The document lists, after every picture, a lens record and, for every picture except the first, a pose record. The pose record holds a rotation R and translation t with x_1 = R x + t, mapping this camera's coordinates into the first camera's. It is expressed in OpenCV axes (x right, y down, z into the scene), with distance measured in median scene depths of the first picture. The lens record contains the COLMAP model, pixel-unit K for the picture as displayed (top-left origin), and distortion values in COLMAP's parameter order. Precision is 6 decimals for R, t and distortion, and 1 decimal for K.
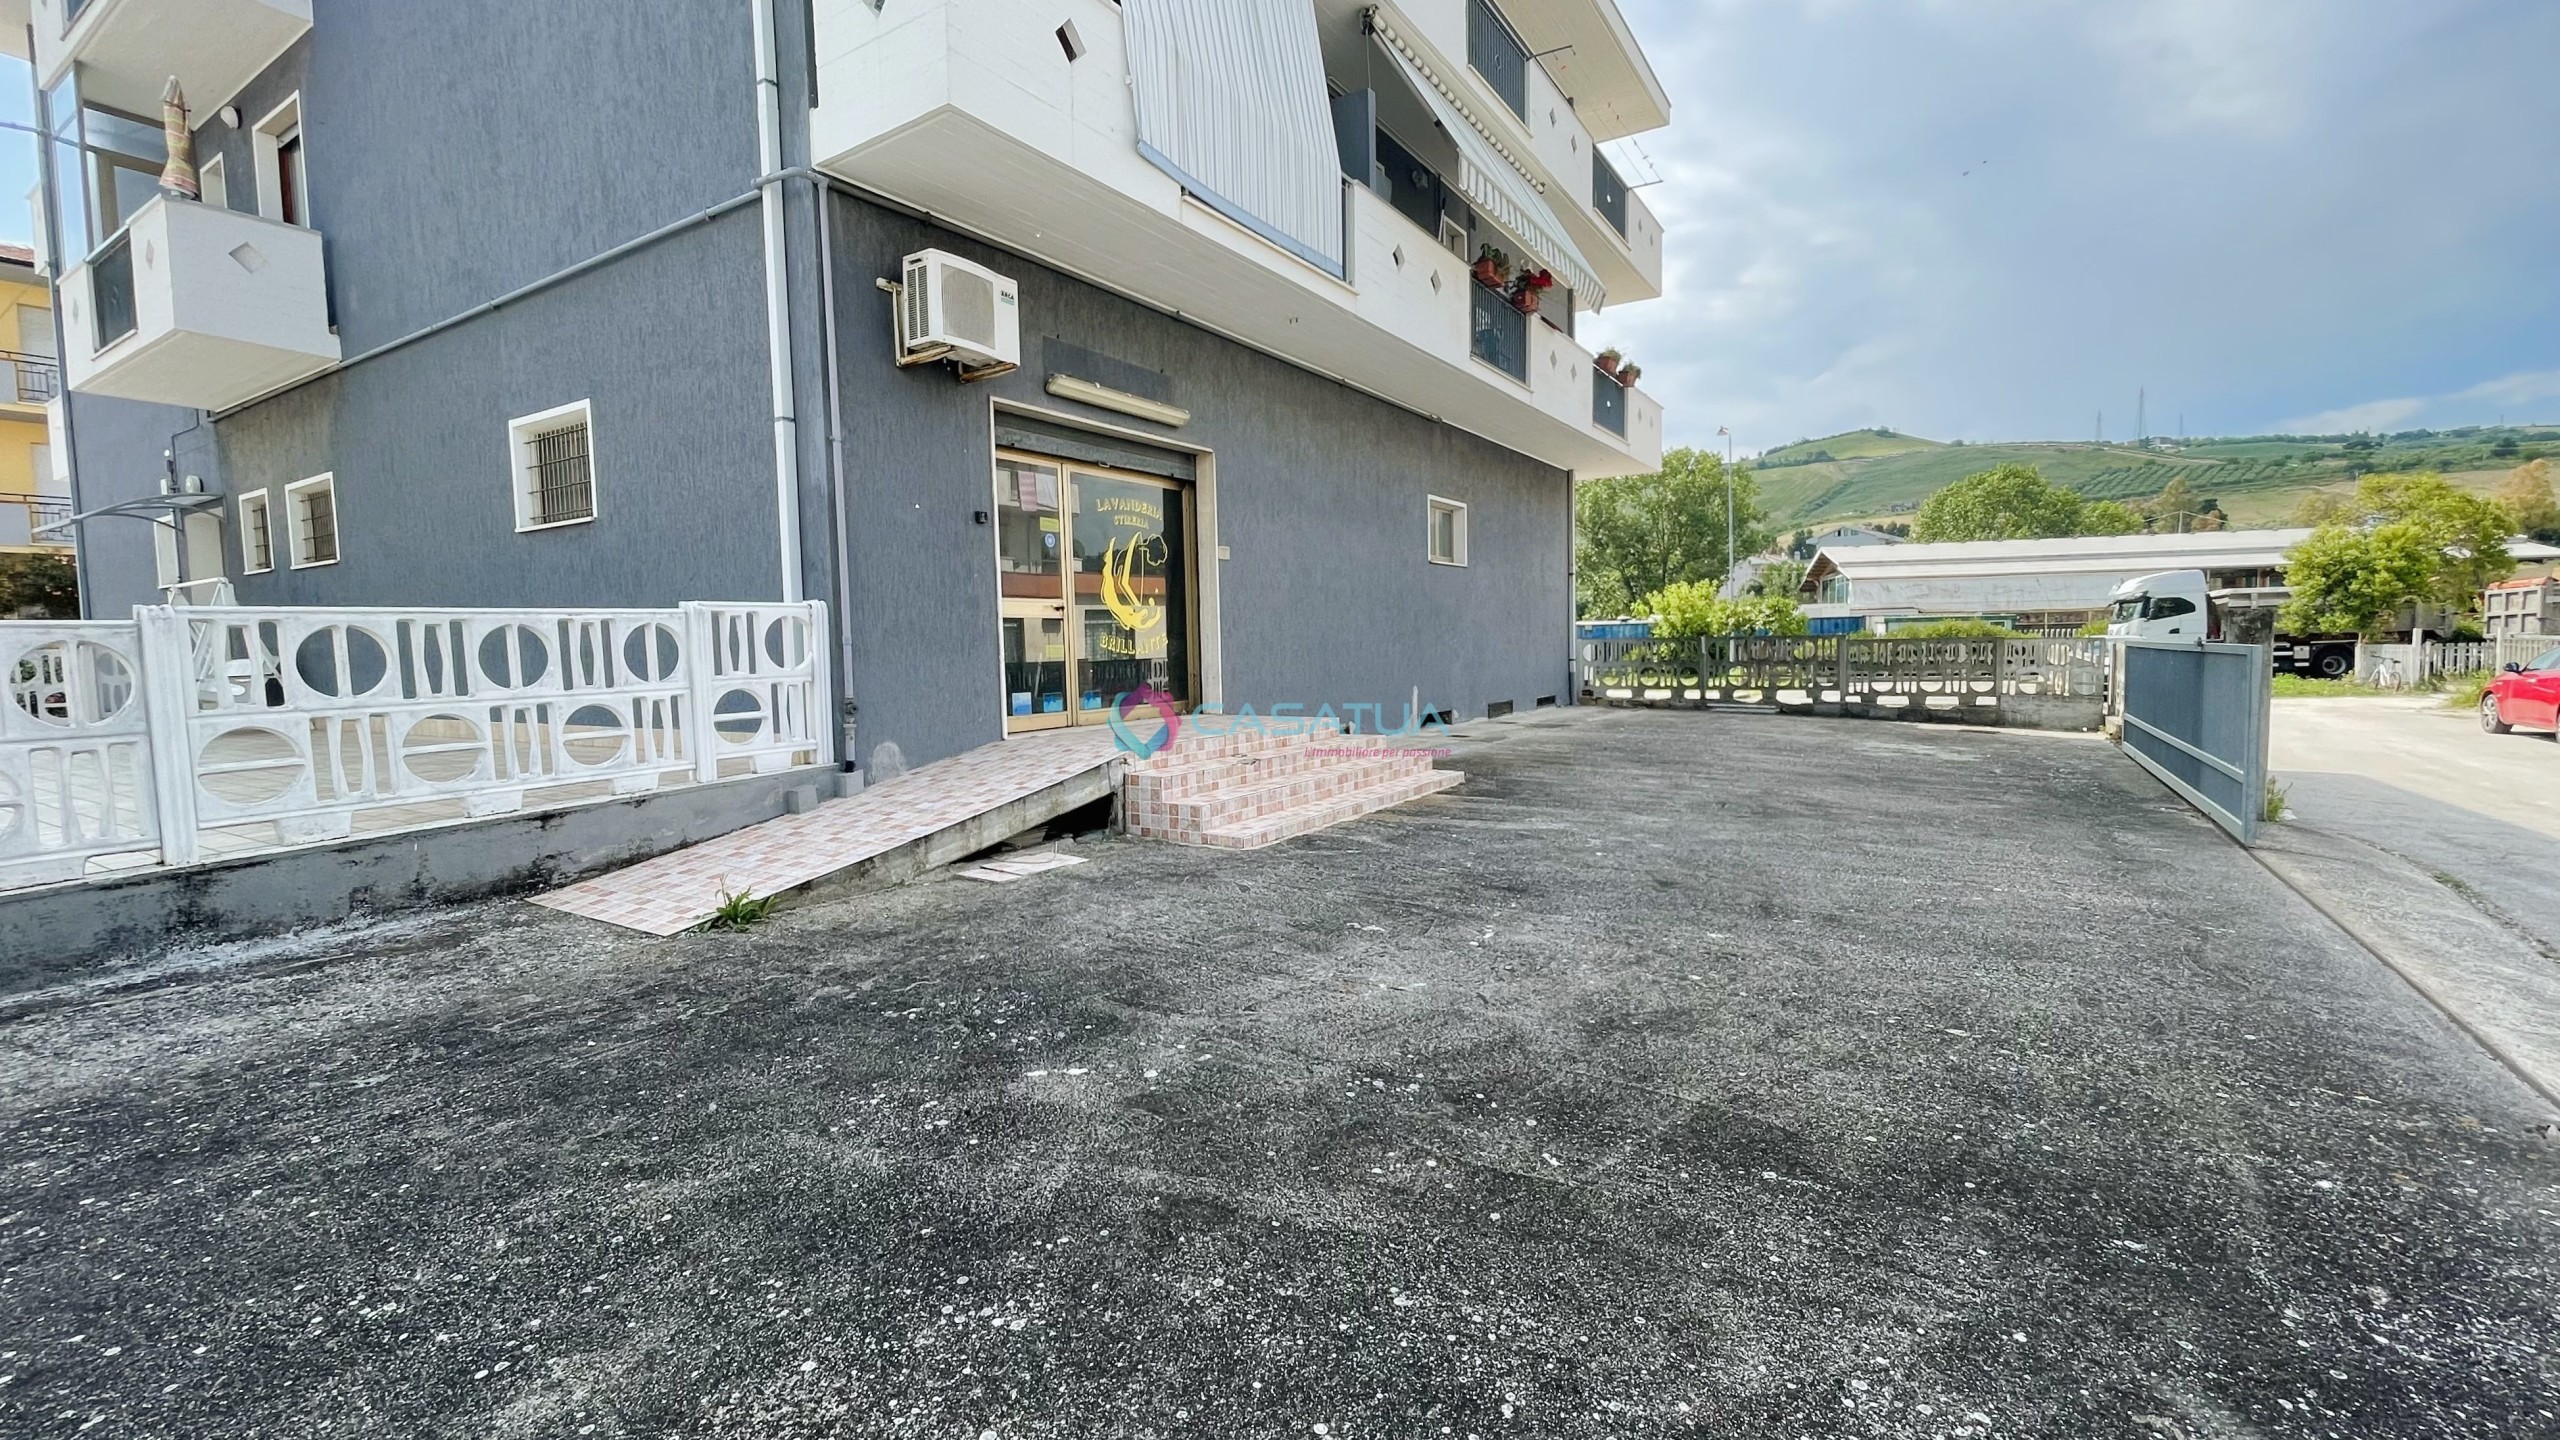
lens RADIAL K [[1068.9, 0, 1290.2], [0, 1068.9, 721.9], [0, 0, 1]] dist [-0.006046, 0.003739]
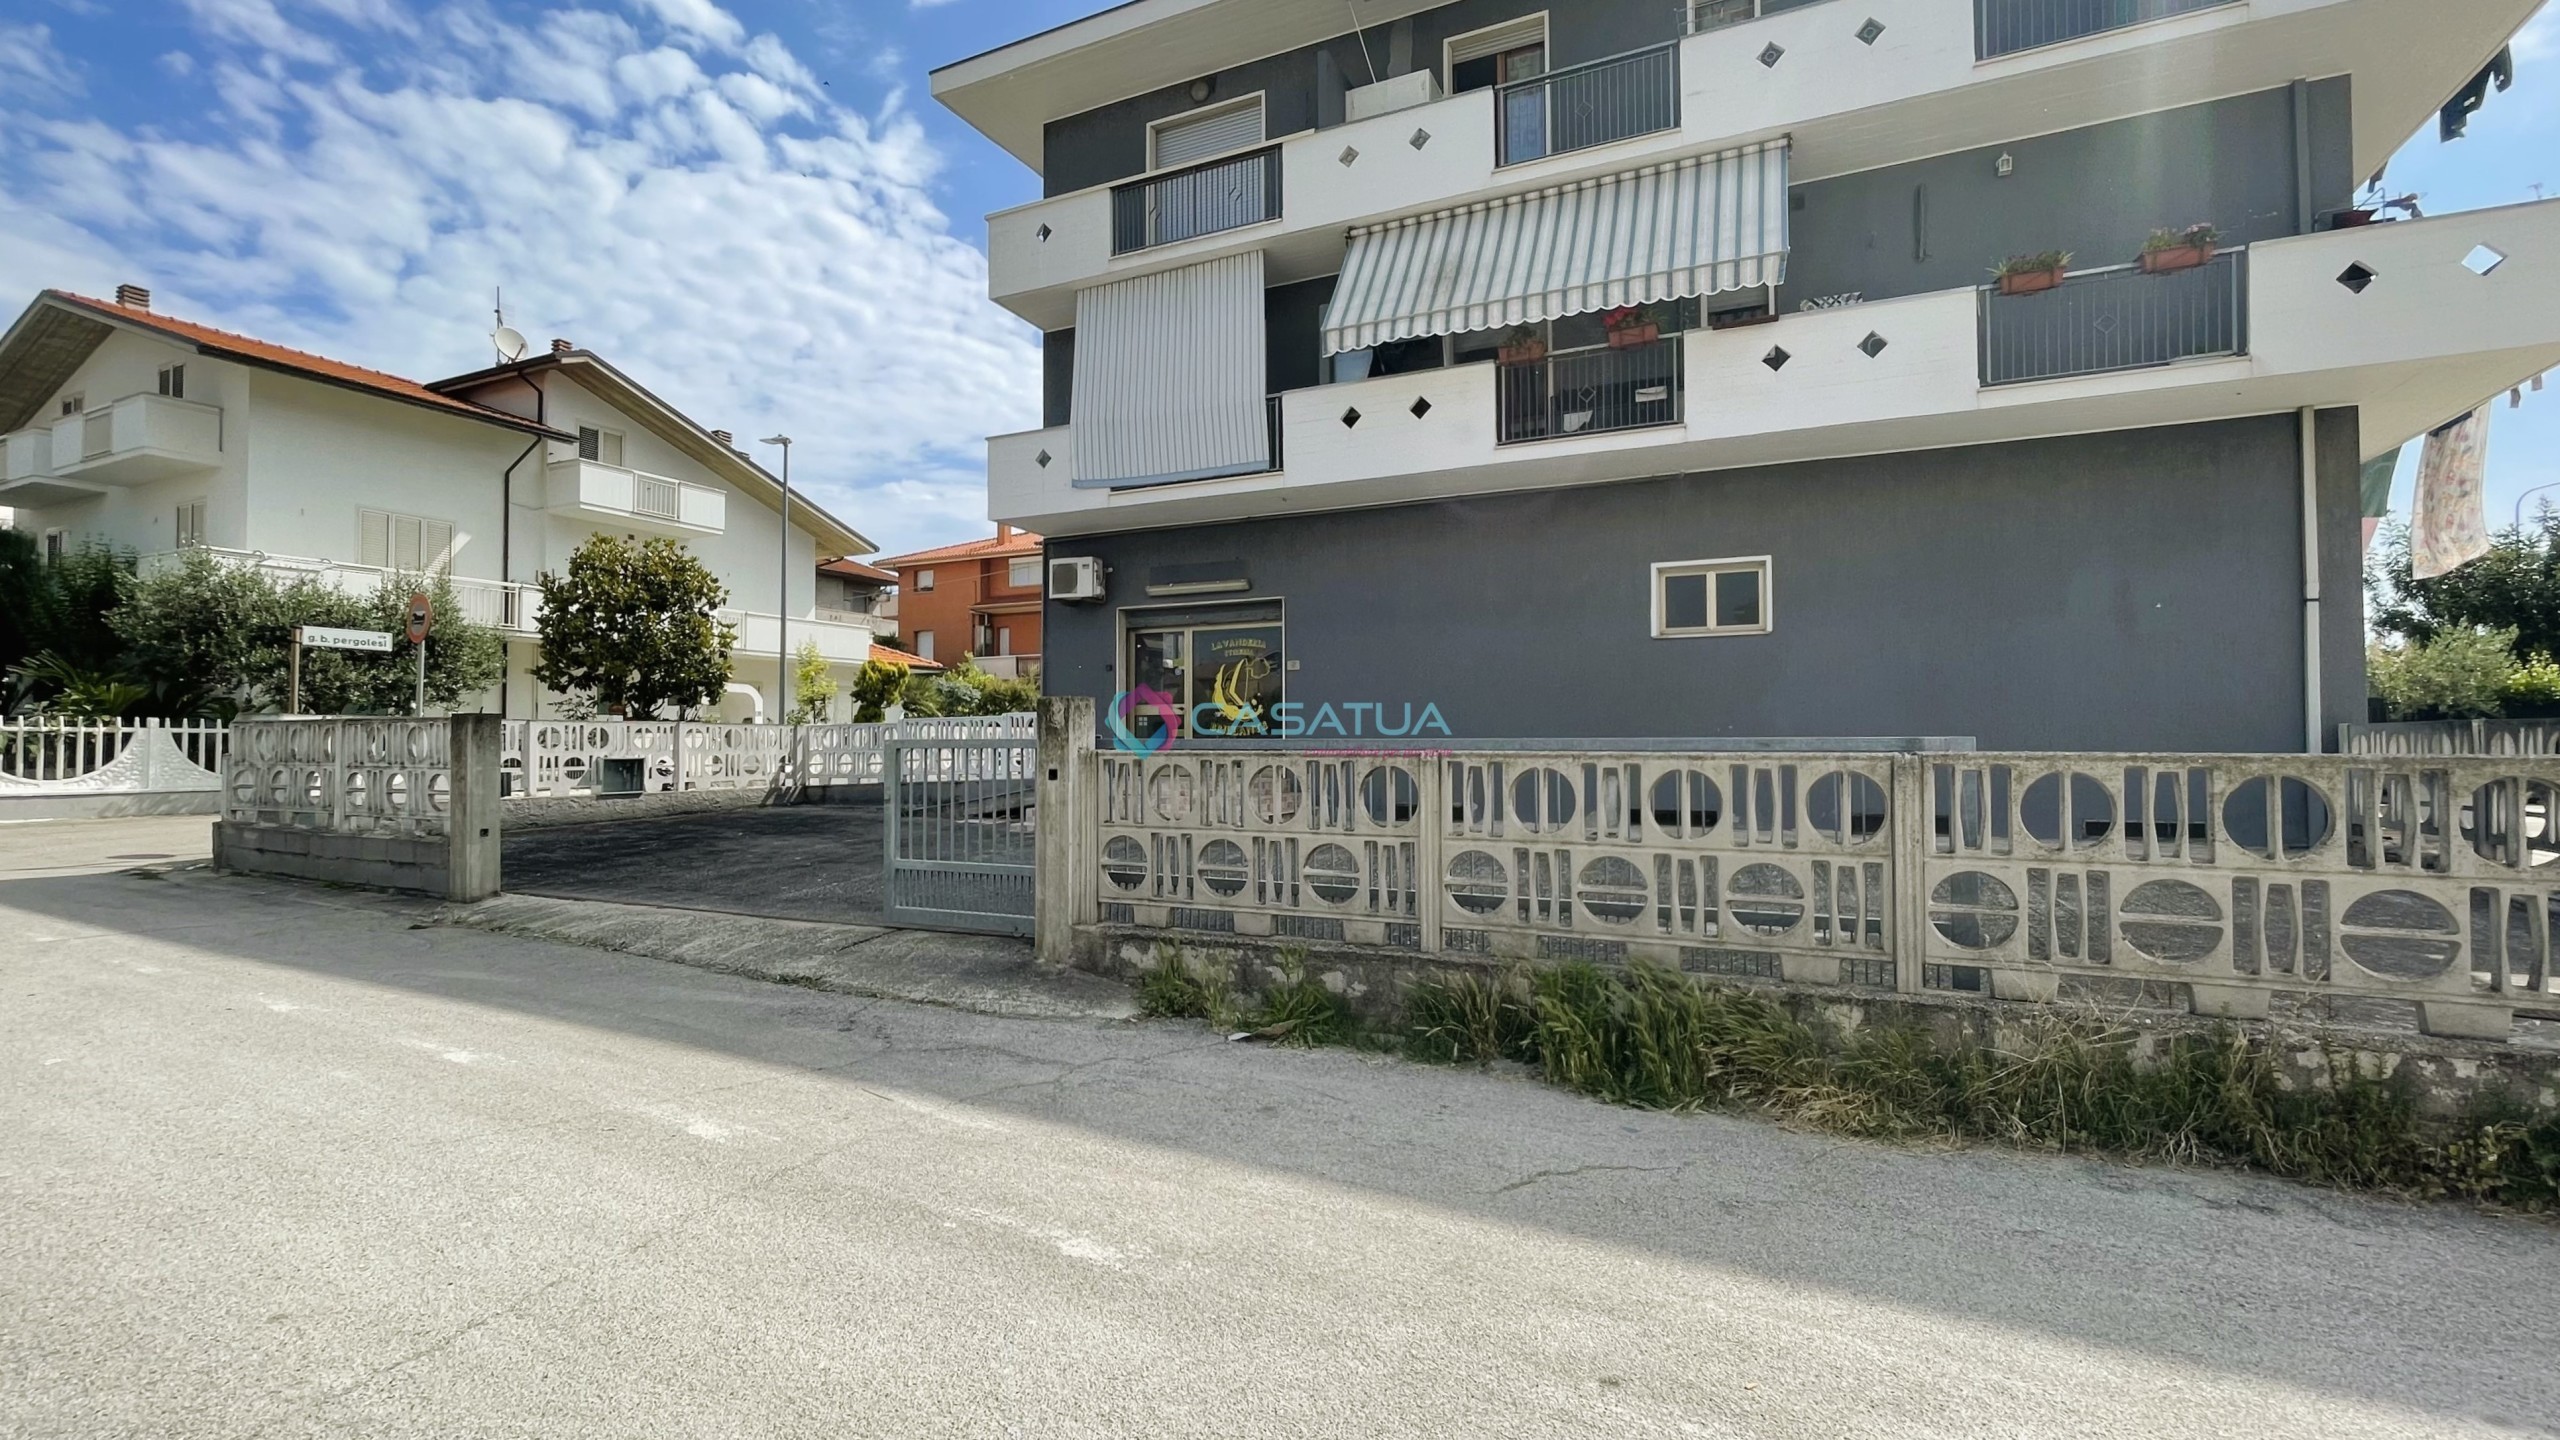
lens RADIAL K [[1084.5, 0, 1296.2], [0, 1084.5, 717.4], [0, 0, 1]] dist [0.000189, 0.000131]
pose [[0.122031, -0.002611, -0.992523, 1.634620], [-0.071876, 0.997348, -0.011461, -0.088221], [0.989920, 0.072737, 0.121520, 1.000880]]
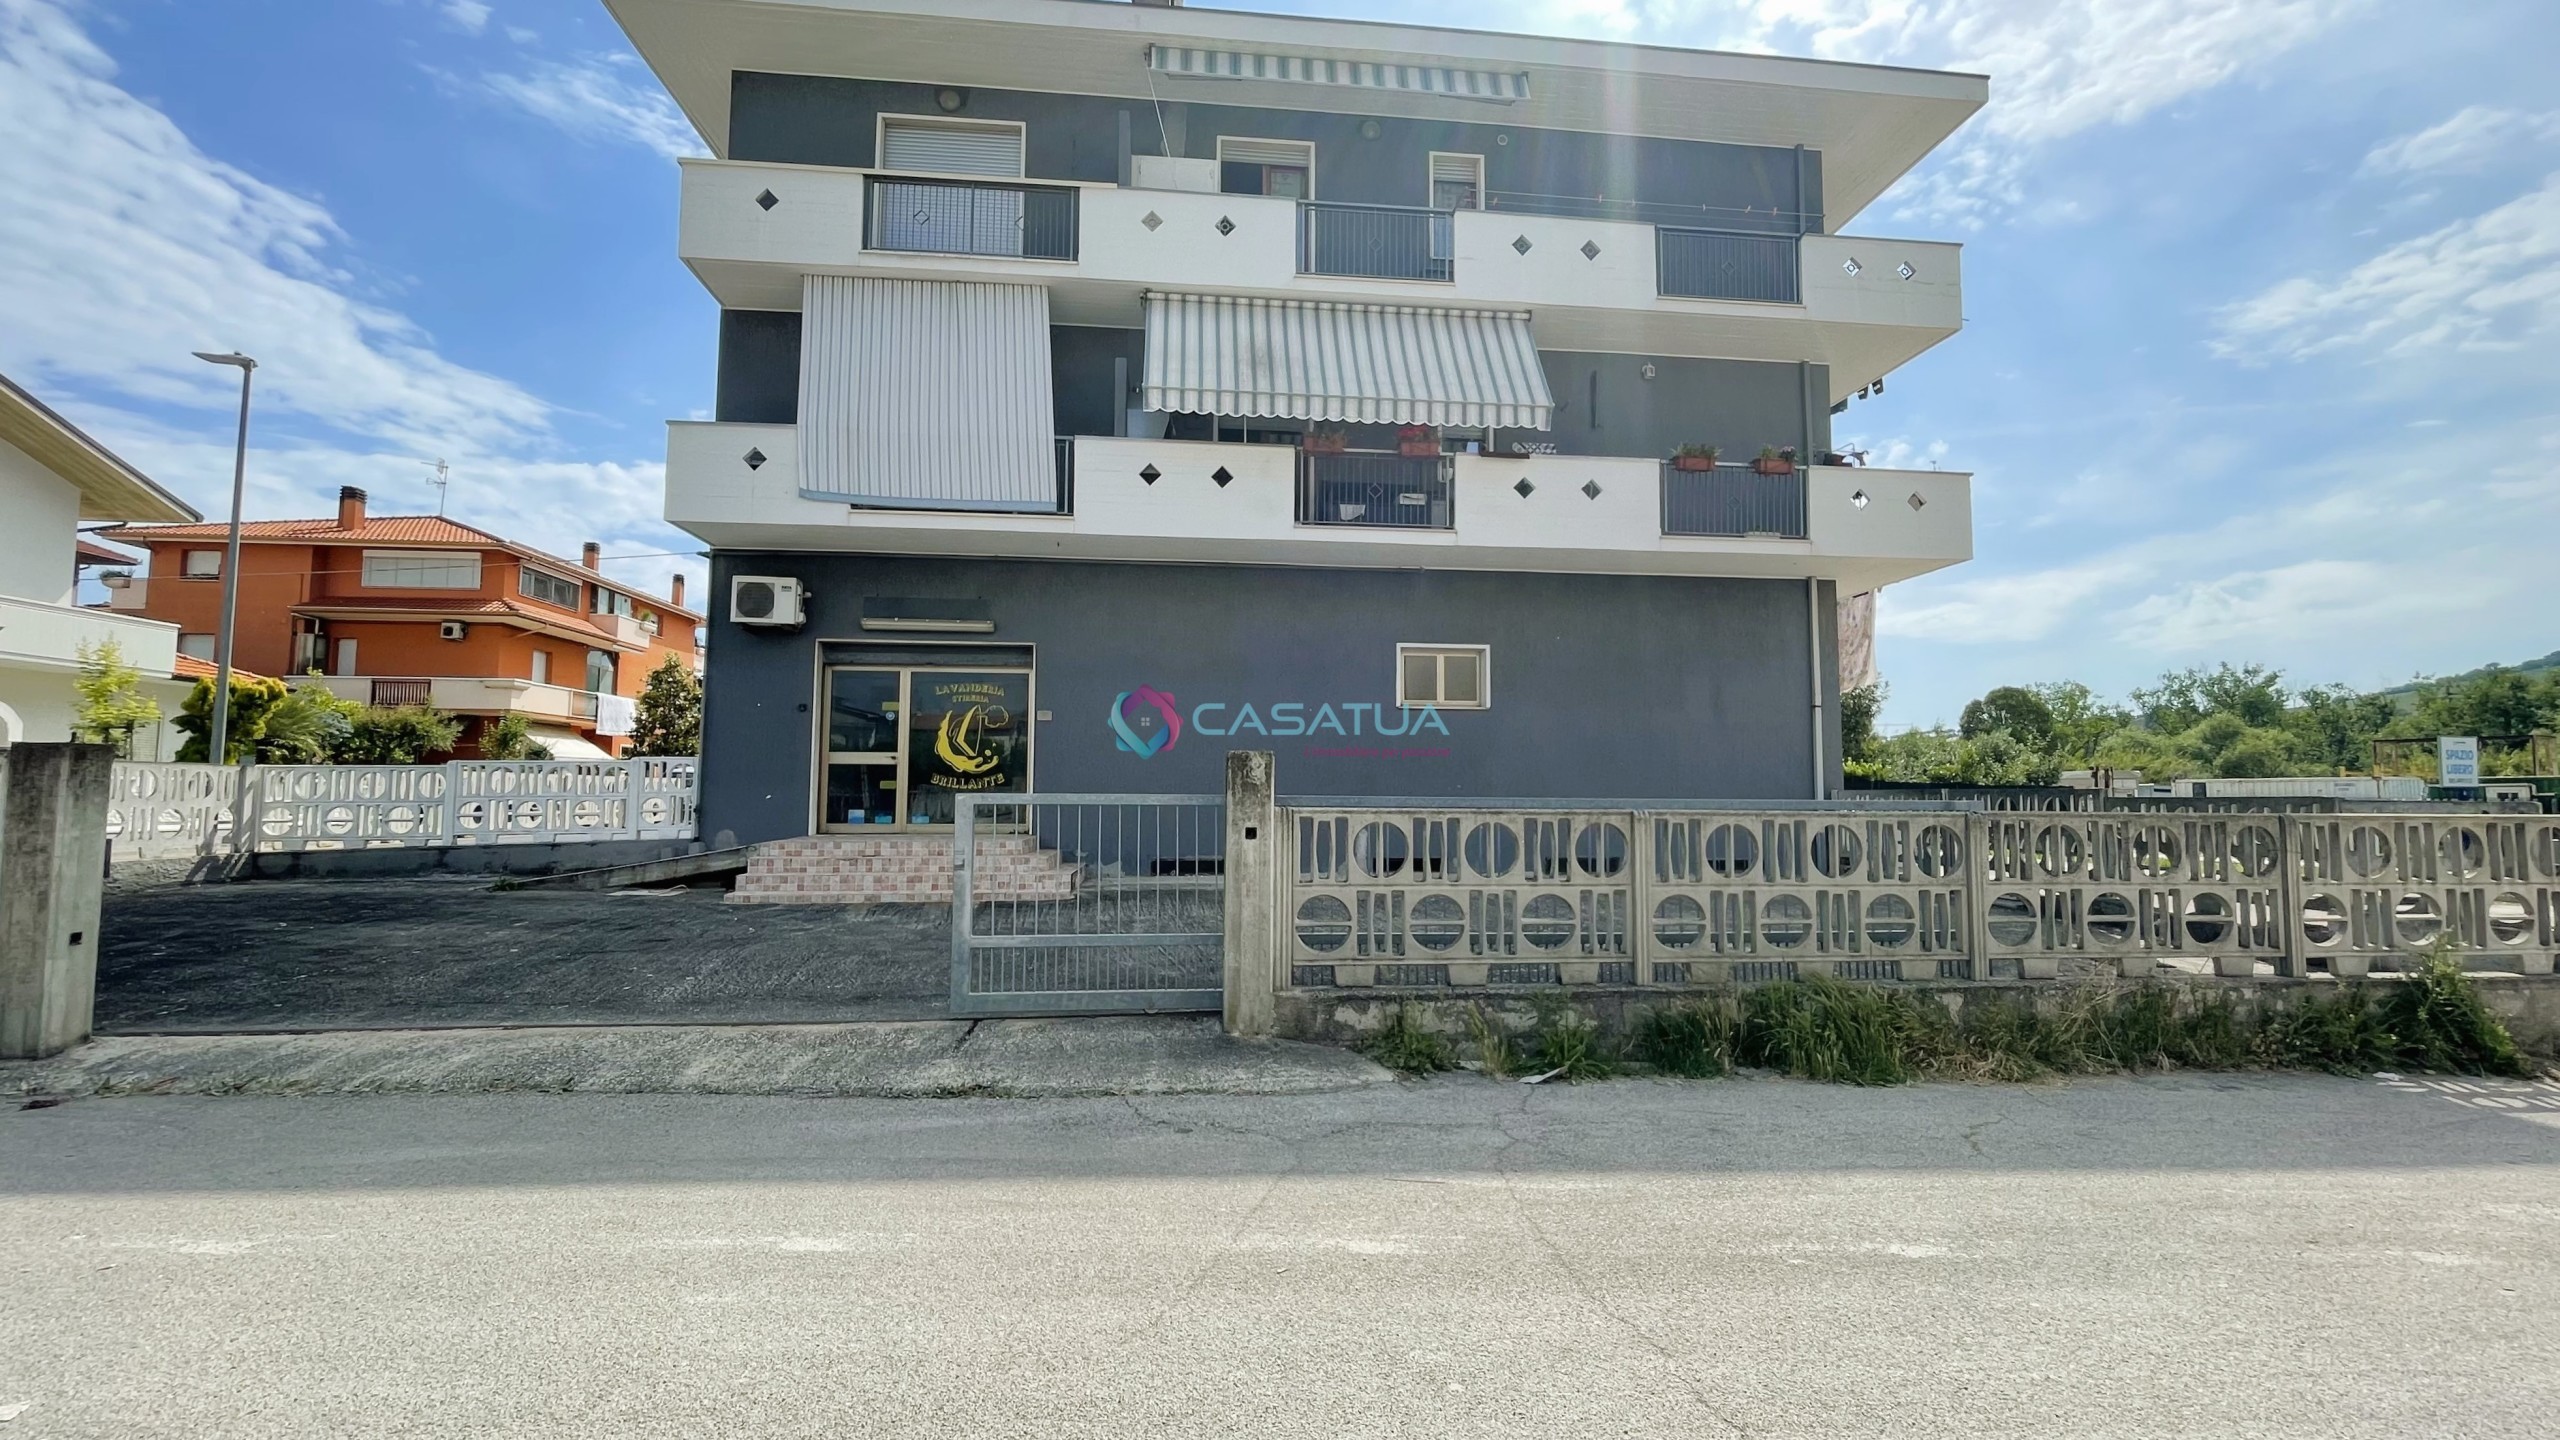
lens RADIAL K [[1068.9, 0, 1290.2], [0, 1068.9, 721.9], [0, 0, 1]] dist [-0.006046, 0.003739]
pose [[0.615888, -0.030199, -0.787254, 1.435921], [-0.075094, 0.992465, -0.096819, -0.051820], [0.784246, 0.118748, 0.608980, 0.505617]]
